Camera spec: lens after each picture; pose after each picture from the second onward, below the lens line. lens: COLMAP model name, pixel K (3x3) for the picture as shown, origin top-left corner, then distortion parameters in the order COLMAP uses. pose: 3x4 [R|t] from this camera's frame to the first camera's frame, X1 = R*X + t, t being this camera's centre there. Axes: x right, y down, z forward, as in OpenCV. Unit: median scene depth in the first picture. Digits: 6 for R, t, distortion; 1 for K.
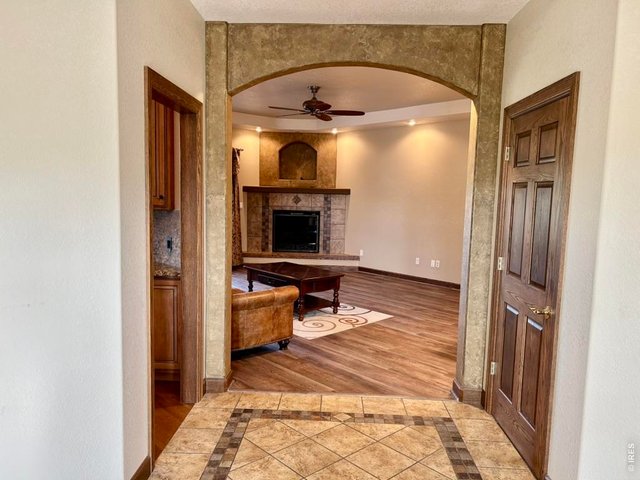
lens RADIAL K [[489.8, 0, 319.9], [0, 489.8, 240.3], [0, 0, 1]] dist [0.049073, 0.001644]
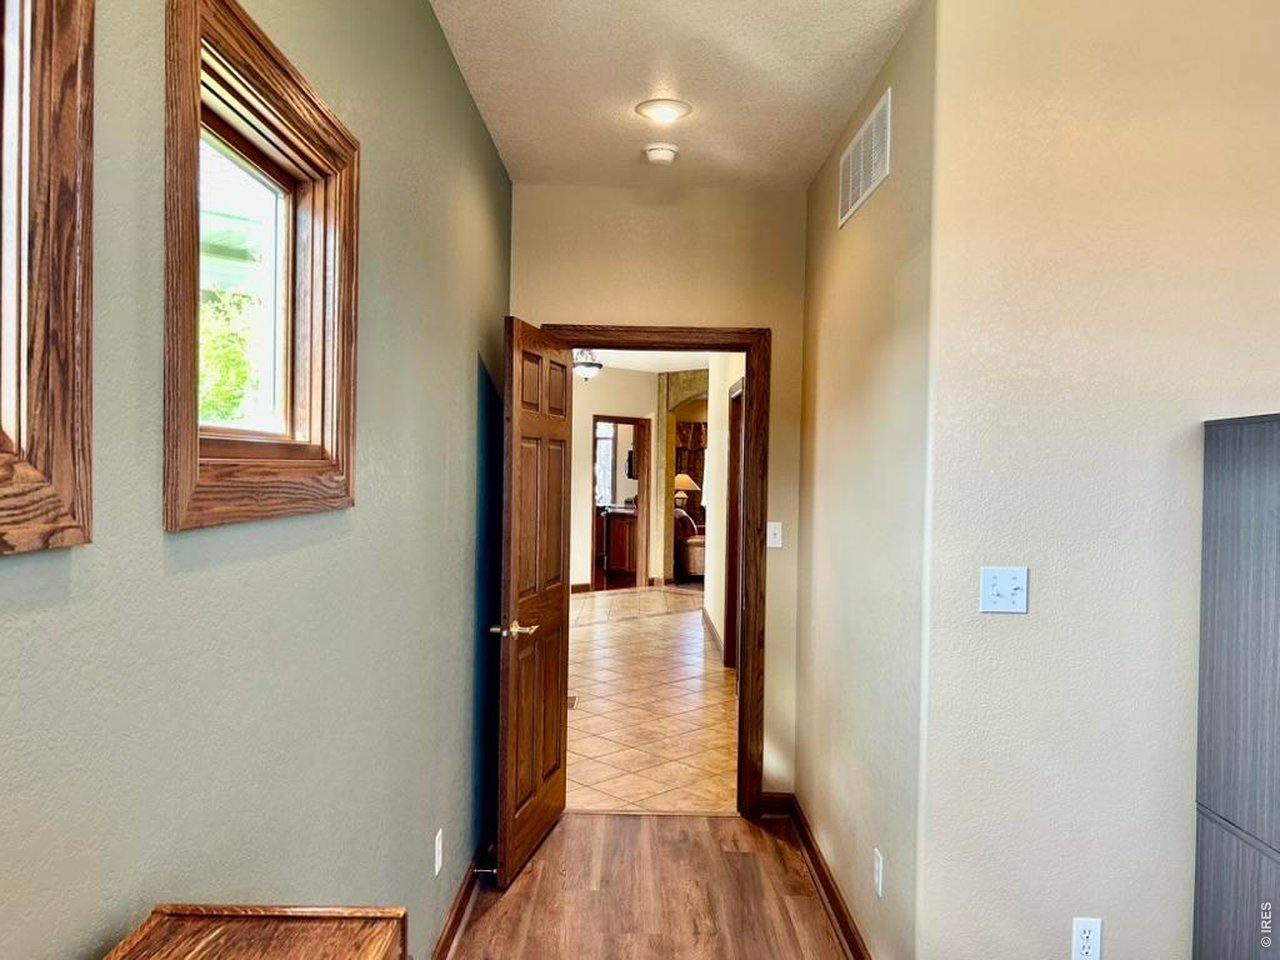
lens RADIAL K [[979.5, 0, 640.3], [0, 979.5, 477.9], [0, 0, 1]] dist [0.049073, 0.001644]
pose [[0.740537, -0.006519, -0.671984, 2.107365], [-0.063967, 0.994729, -0.080142, 0.228778], [0.668964, 0.102333, 0.736217, -1.628225]]
